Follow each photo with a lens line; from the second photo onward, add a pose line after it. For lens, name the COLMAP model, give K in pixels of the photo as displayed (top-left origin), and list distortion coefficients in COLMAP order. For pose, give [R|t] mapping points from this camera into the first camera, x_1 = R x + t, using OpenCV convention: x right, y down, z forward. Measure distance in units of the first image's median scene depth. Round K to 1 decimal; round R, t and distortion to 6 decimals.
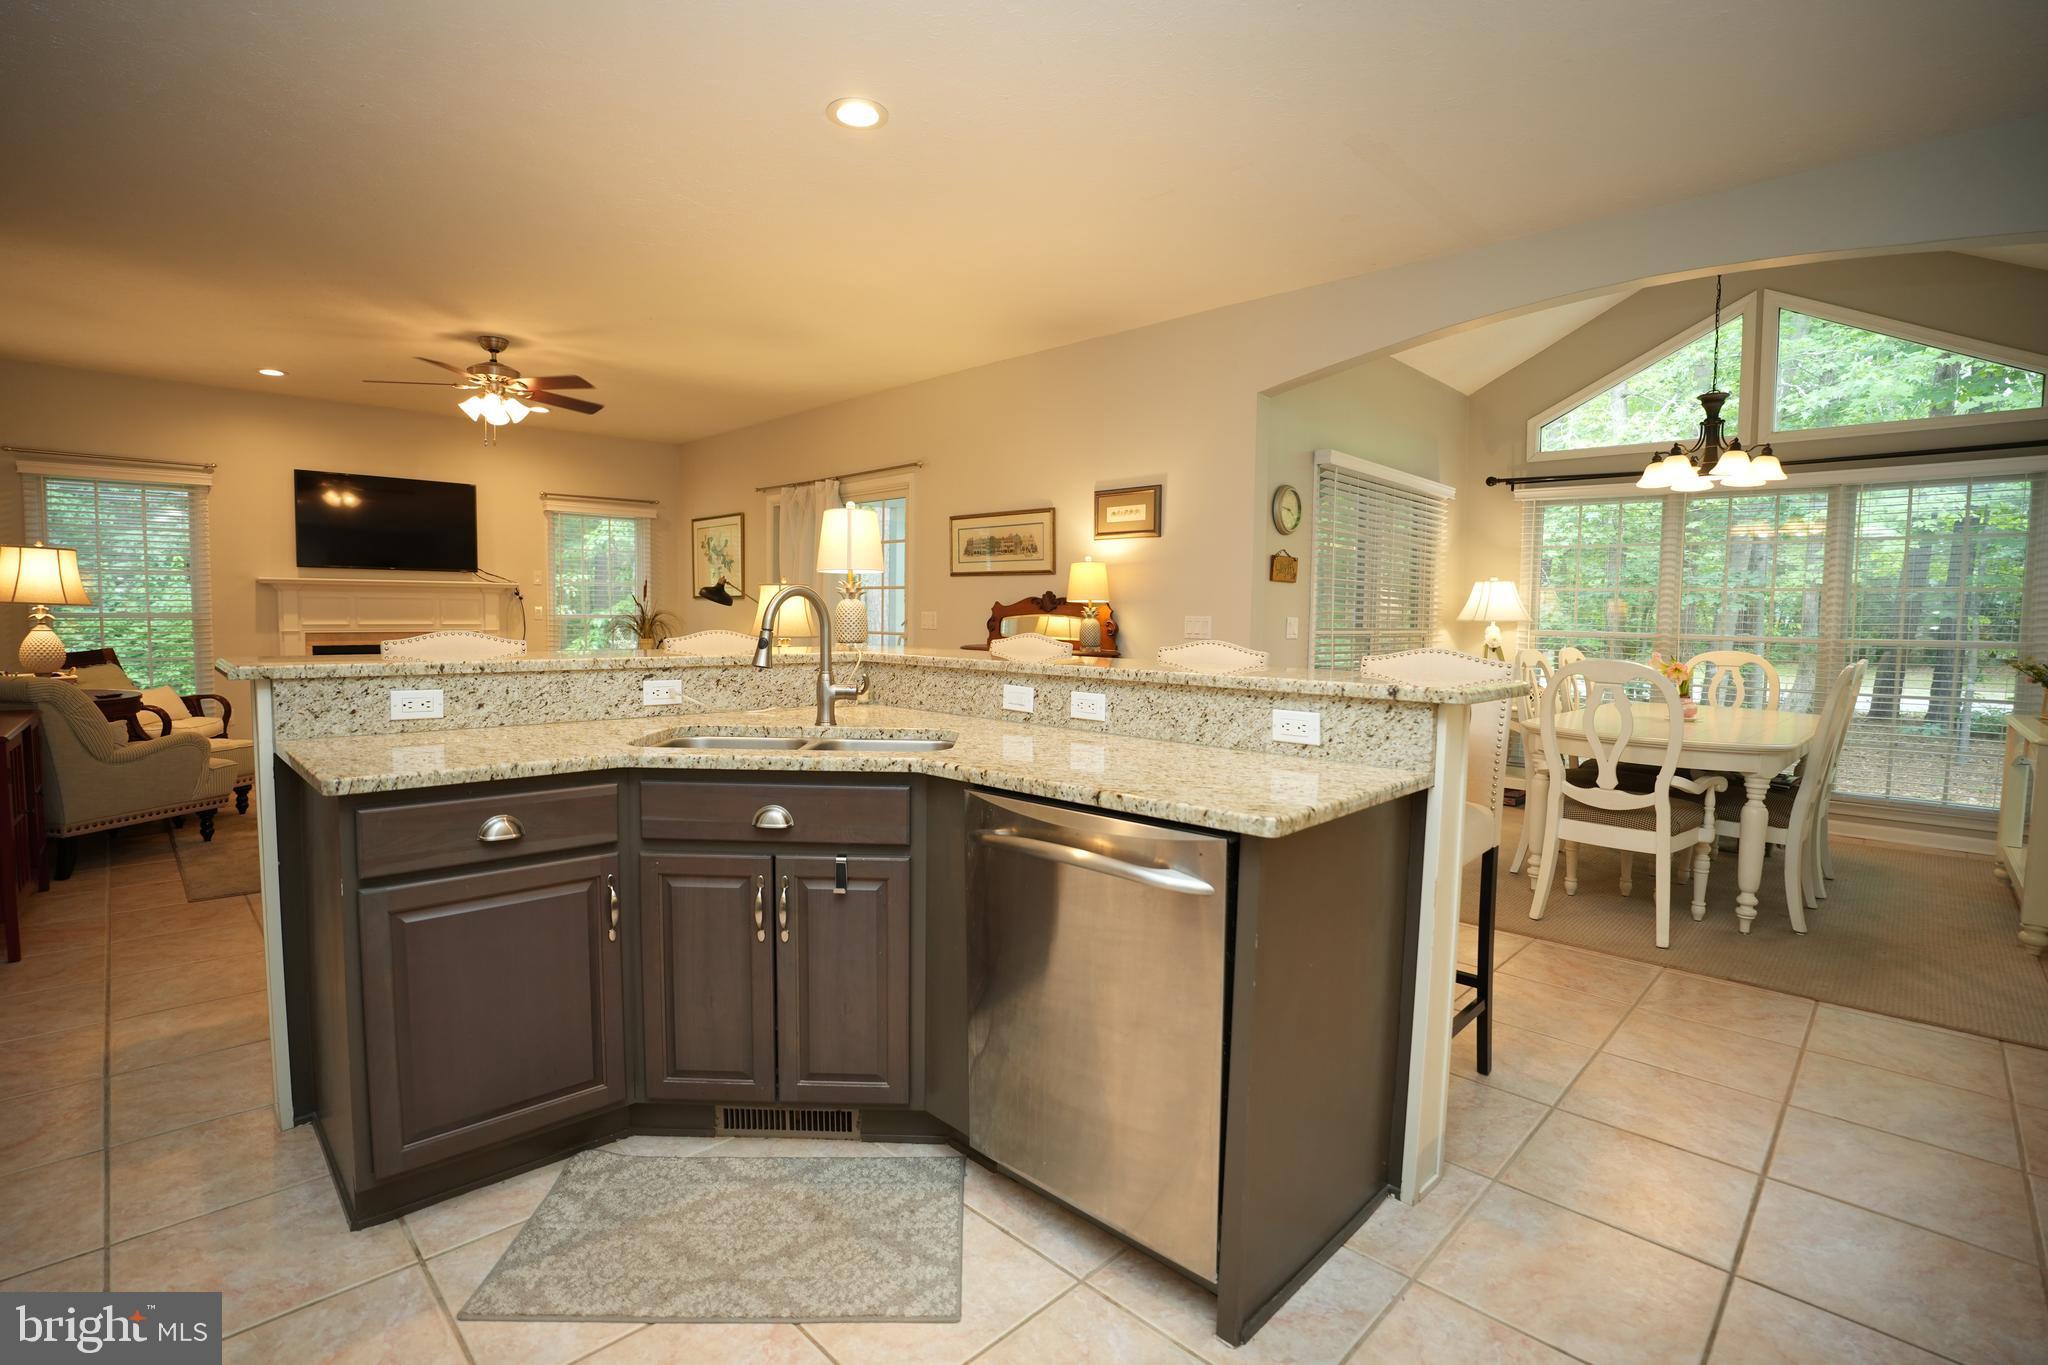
lens RADIAL K [[963.3, 0, 1019.0], [0, 963.3, 681.4], [0, 0, 1]] dist [-0.064458, 0.018875]
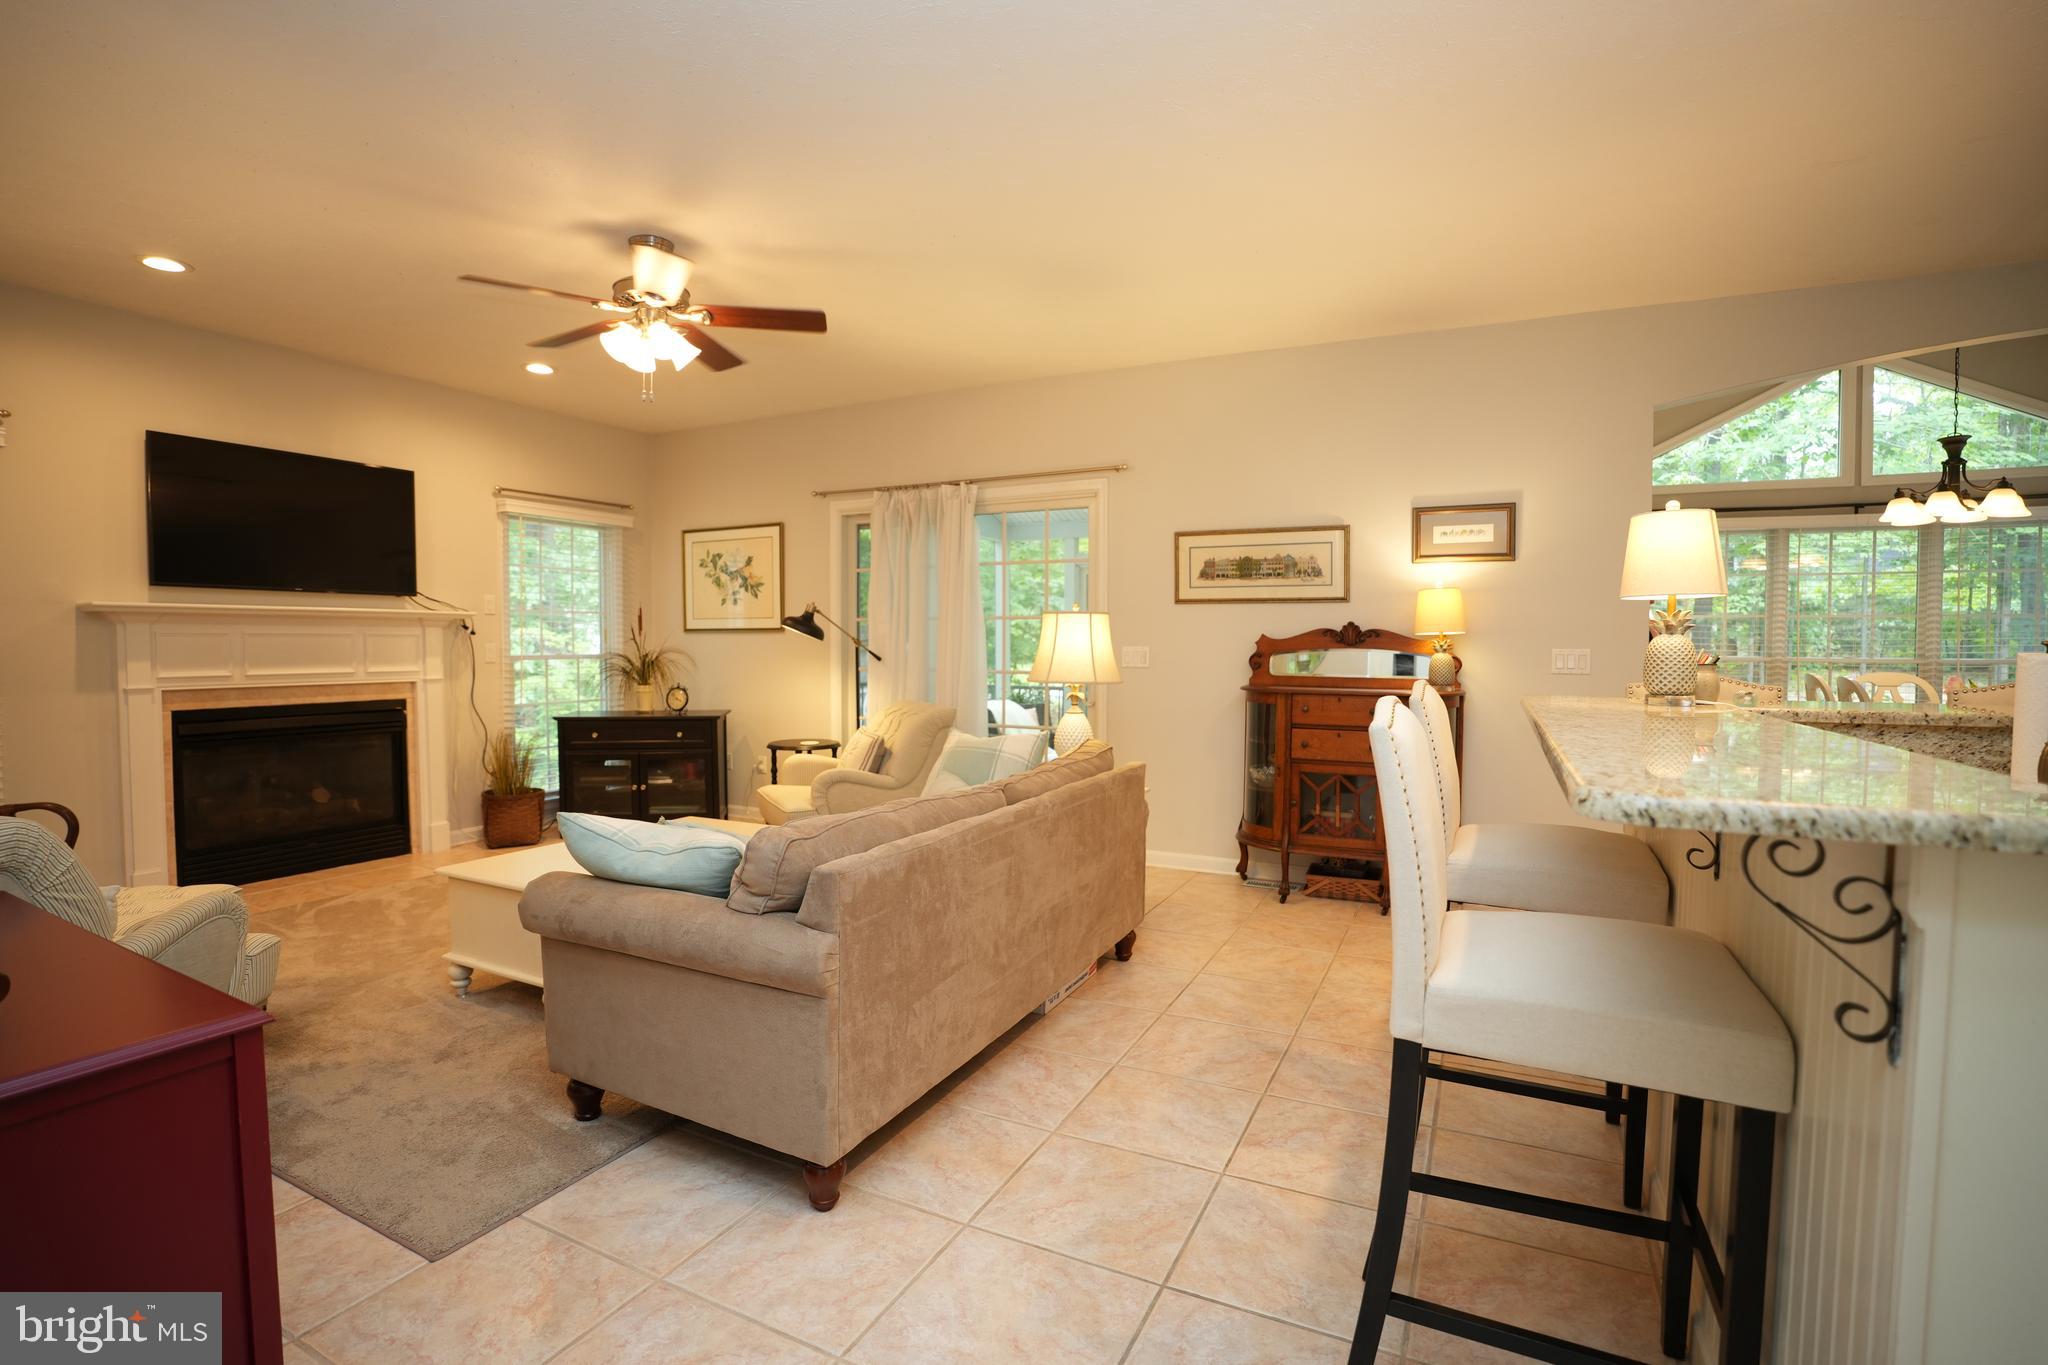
lens RADIAL K [[952.7, 0, 1024.0], [0, 952.7, 682.5], [0, 0, 1]] dist [-0.073309, 0.025785]
pose [[0.948249, -0.024600, 0.316575, -0.496622], [0.033194, 0.999211, -0.021784, -0.029940], [-0.315789, 0.031165, 0.948317, 0.286426]]
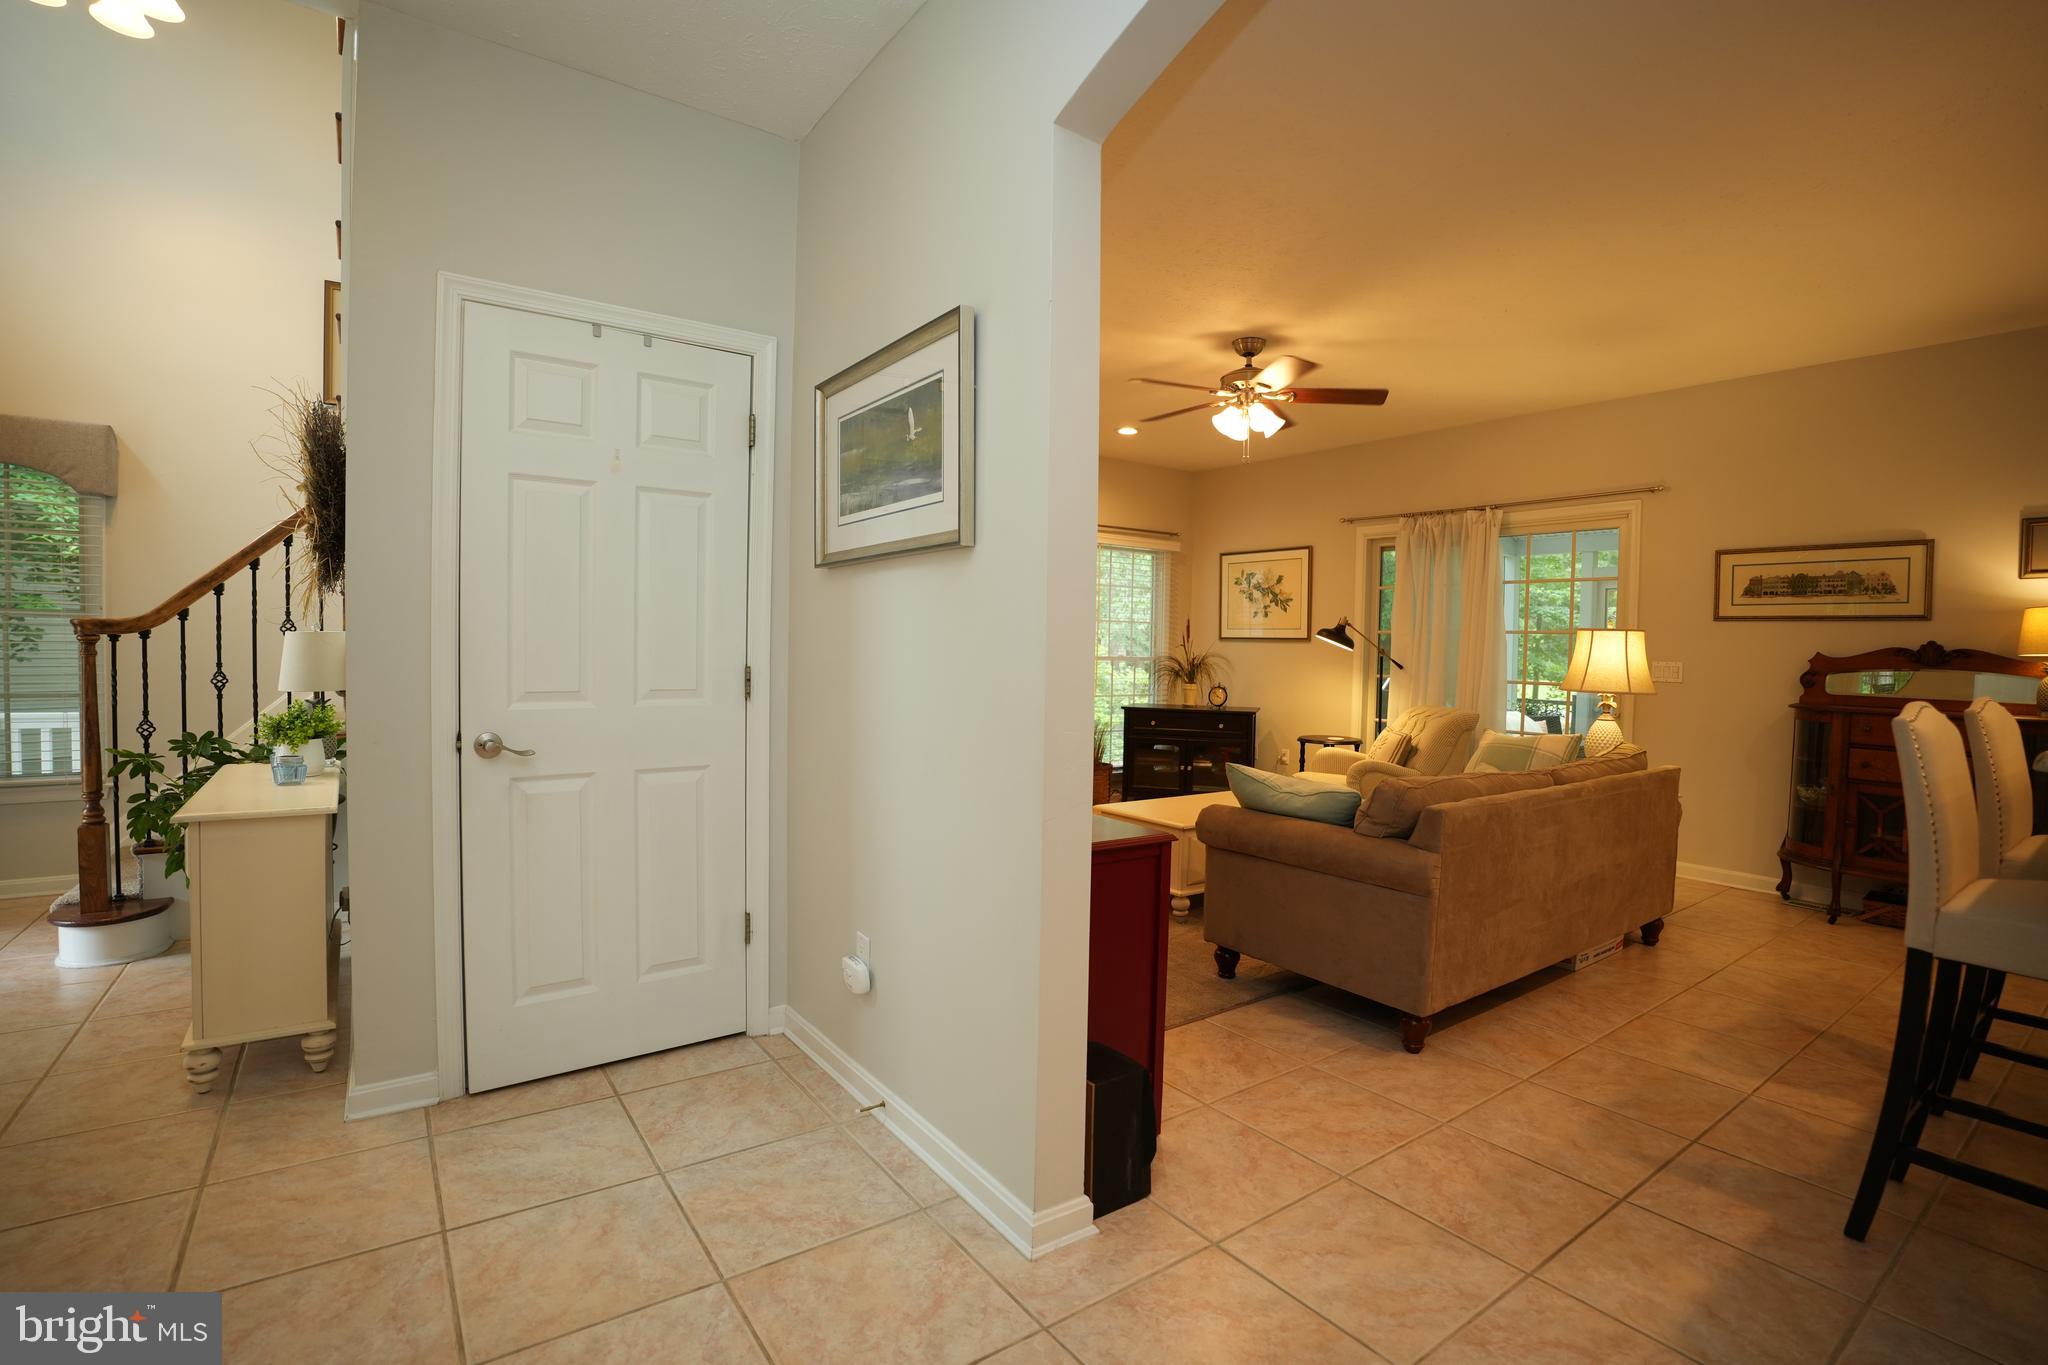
lens RADIAL K [[952.7, 0, 1024.0], [0, 952.7, 682.5], [0, 0, 1]] dist [-0.073309, 0.025785]
pose [[0.988240, 0.012243, -0.152421, -0.594674], [-0.017684, 0.999252, -0.034397, -0.017493], [0.151886, 0.036688, 0.987717, 0.118150]]
